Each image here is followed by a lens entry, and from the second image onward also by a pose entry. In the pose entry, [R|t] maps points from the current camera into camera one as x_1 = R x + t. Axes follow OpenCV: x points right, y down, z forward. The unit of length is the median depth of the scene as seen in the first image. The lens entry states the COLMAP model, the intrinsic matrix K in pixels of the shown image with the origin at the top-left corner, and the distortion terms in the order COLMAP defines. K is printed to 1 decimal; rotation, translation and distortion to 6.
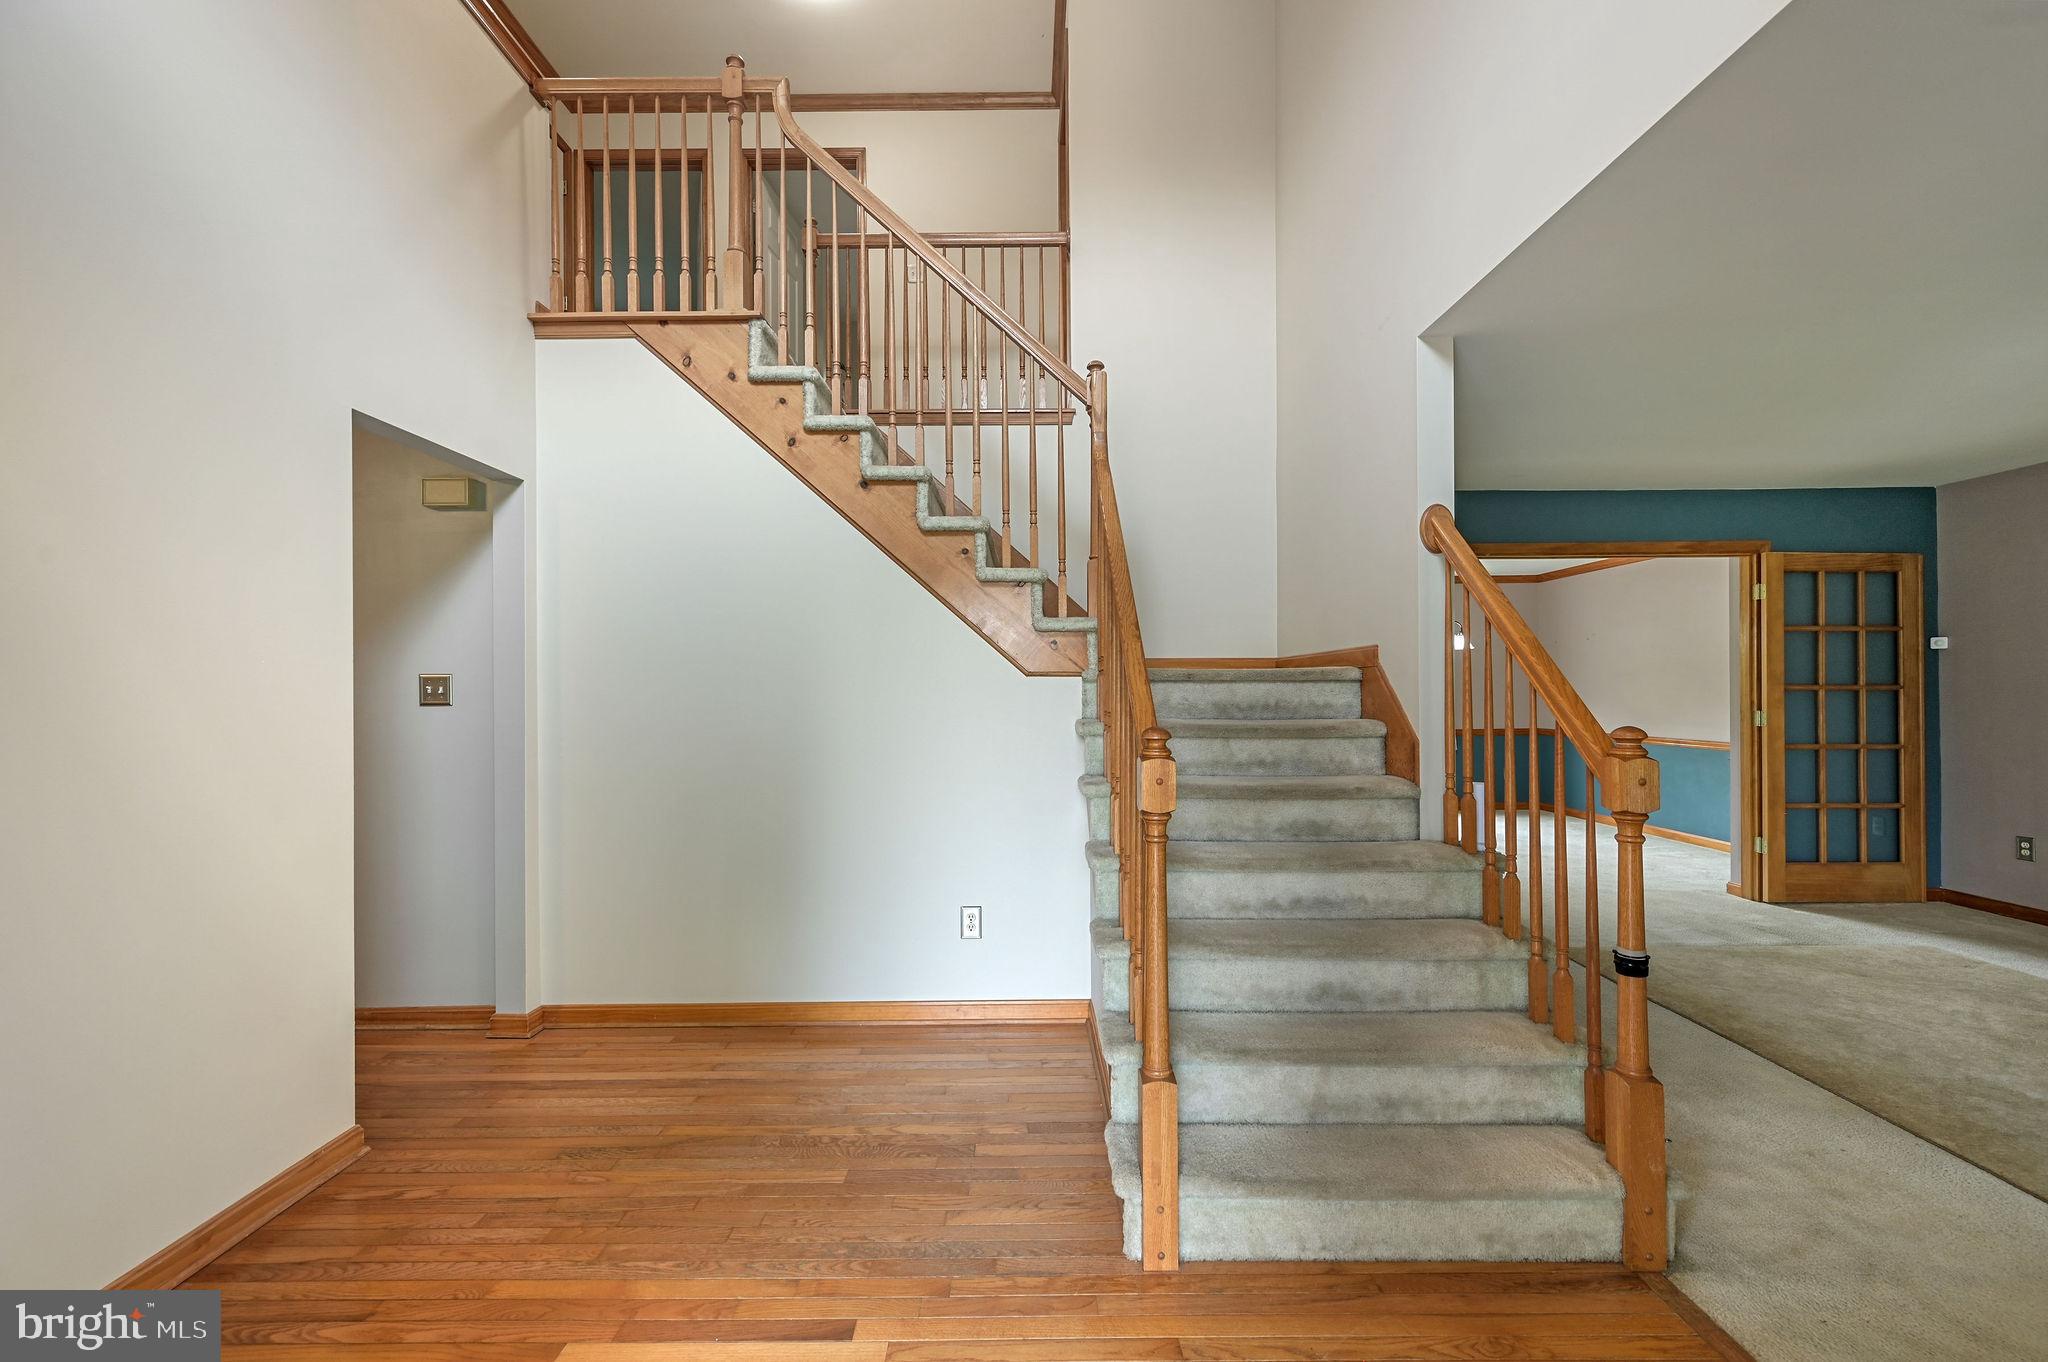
lens RADIAL K [[808.2, 0, 1020.2], [0, 808.2, 684.2], [0, 0, 1]] dist [-0.000640, -0.000009]
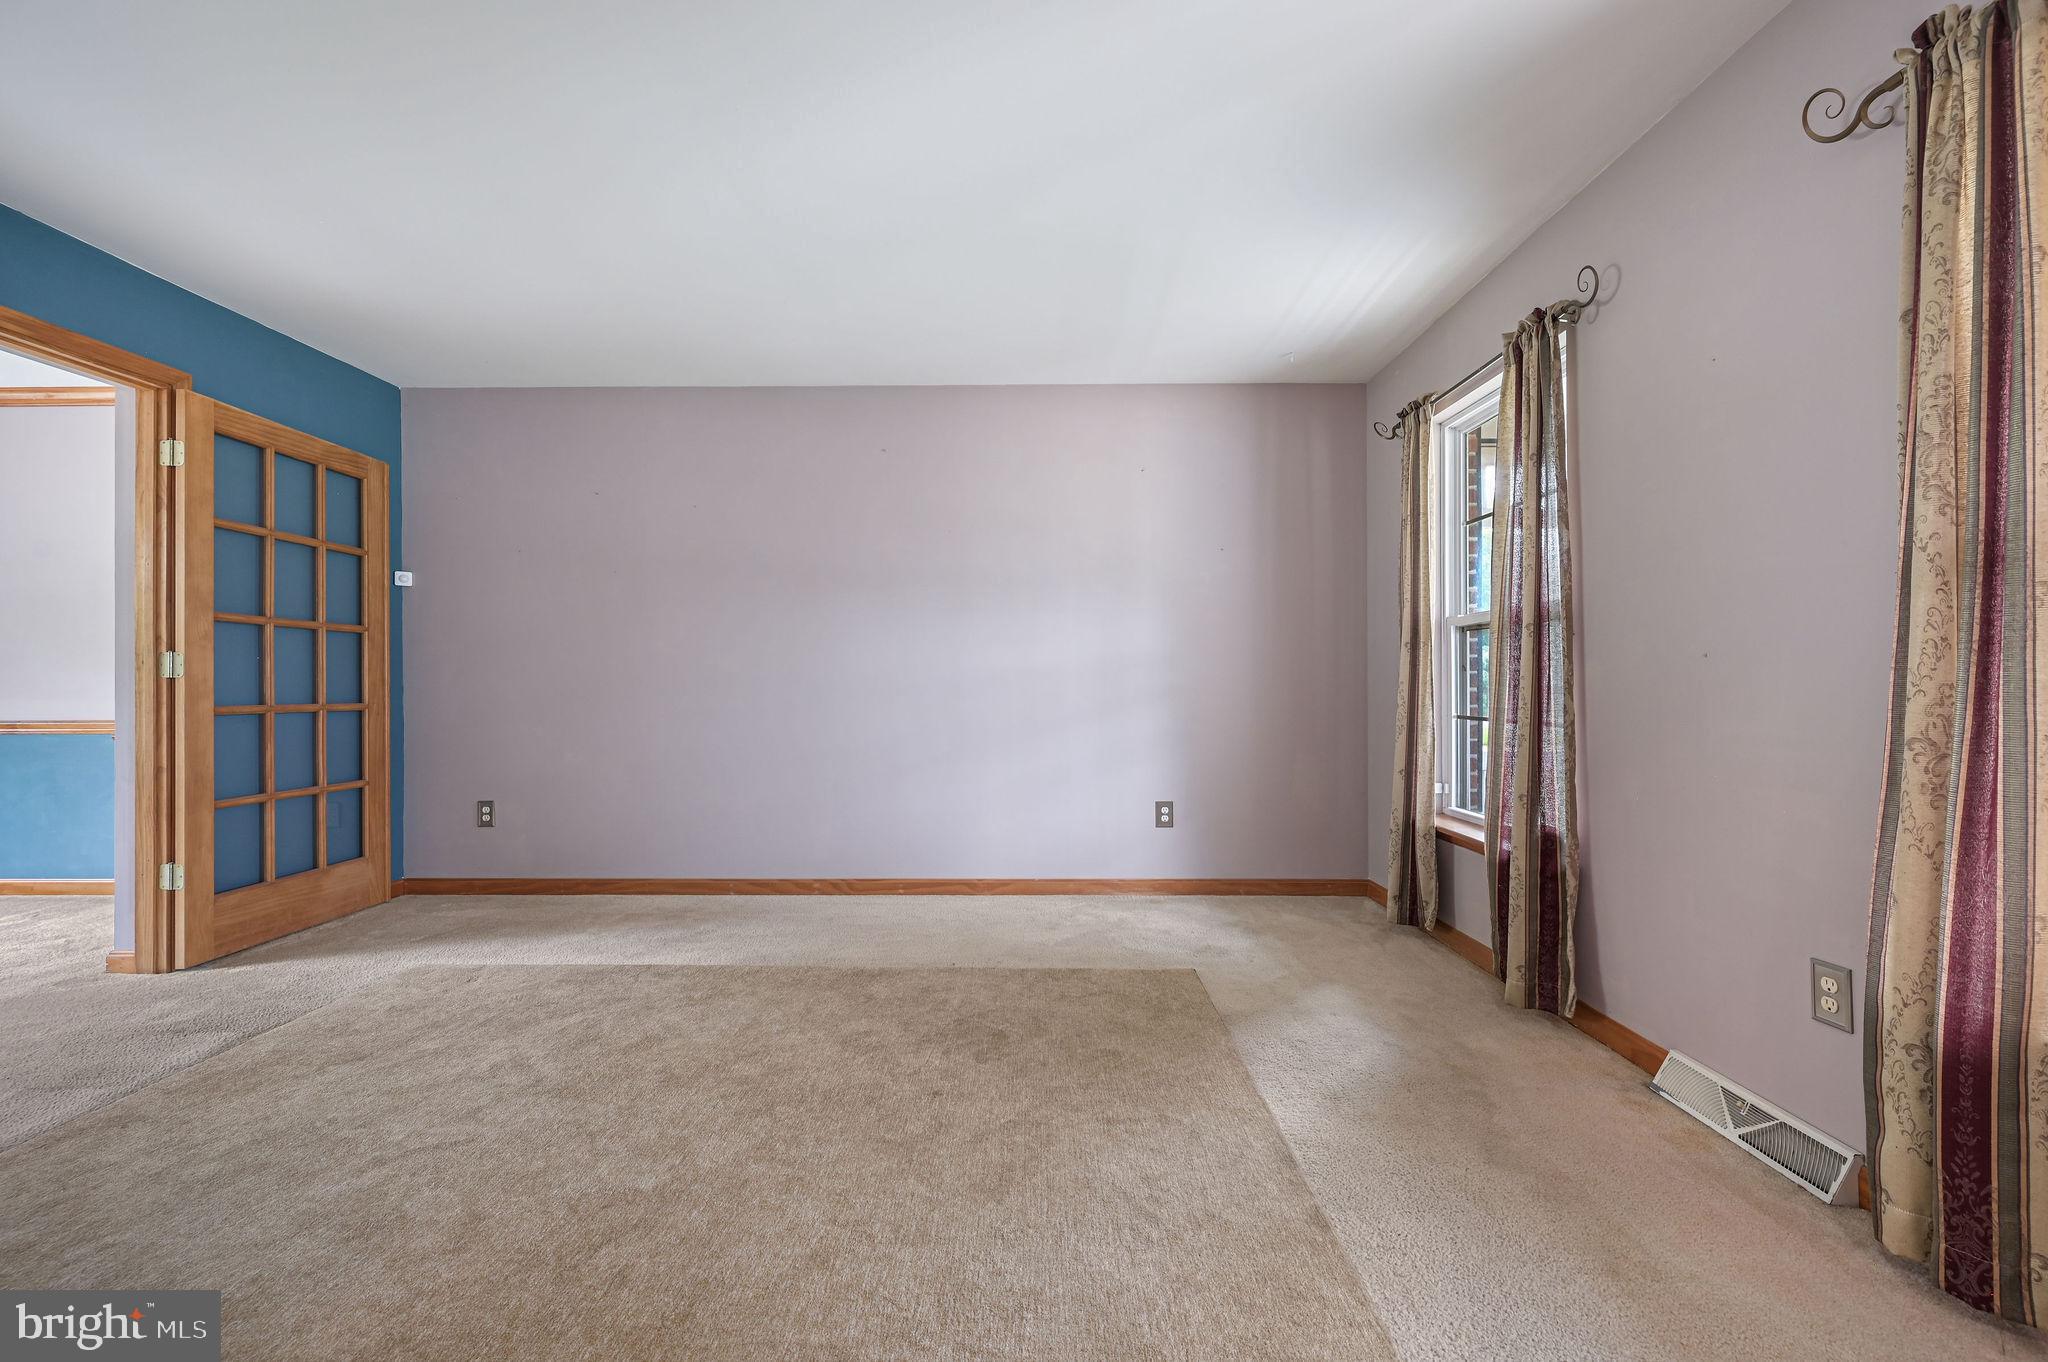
lens RADIAL K [[808.2, 0, 1016.8], [0, 808.2, 688.2], [0, 0, 1]] dist [-0.000640, -0.000009]
pose [[0.006194, 0.003959, 0.999973, 0.324840], [-0.003066, 0.999988, -0.003940, 0.061178], [-0.999976, -0.003042, 0.006206, 0.374189]]
